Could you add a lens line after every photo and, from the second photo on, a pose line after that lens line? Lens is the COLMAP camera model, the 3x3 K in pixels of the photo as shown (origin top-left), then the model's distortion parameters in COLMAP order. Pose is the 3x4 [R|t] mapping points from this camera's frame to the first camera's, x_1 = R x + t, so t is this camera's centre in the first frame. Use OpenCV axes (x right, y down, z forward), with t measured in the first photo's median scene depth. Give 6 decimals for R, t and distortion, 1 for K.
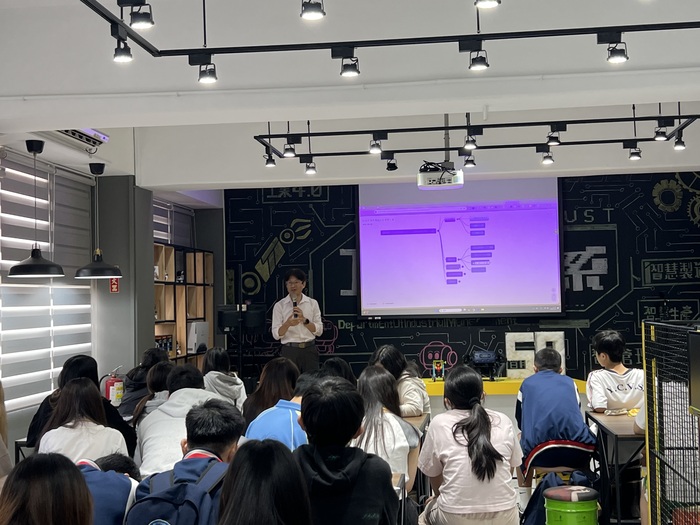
lens RADIAL K [[1005.3, 0, 350.0], [0, 1005.3, 262.5], [0, 0, 1]] dist [0.206539, 0.007985]
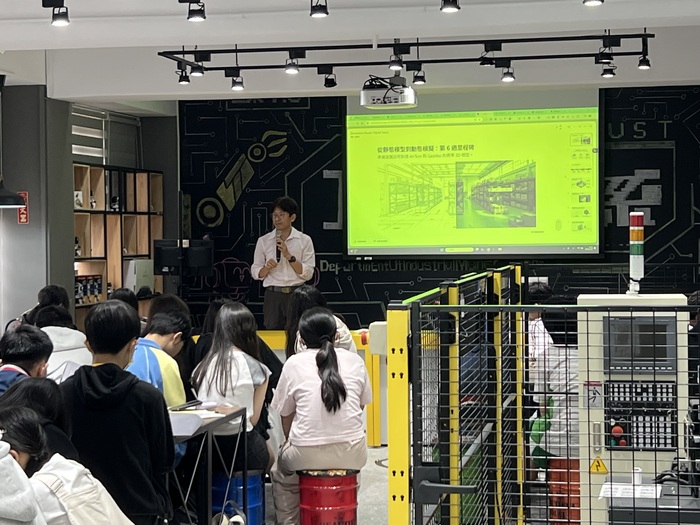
lens RADIAL K [[1542.3, 0, 350.0], [0, 1542.3, 262.5], [0, 0, 1]] dist [0.223818, -0.378050]
pose [[0.997388, 0.013747, -0.070904, 0.103890], [-0.009546, 0.998197, 0.059255, -0.013746], [0.071591, -0.058423, 0.995722, -0.217191]]
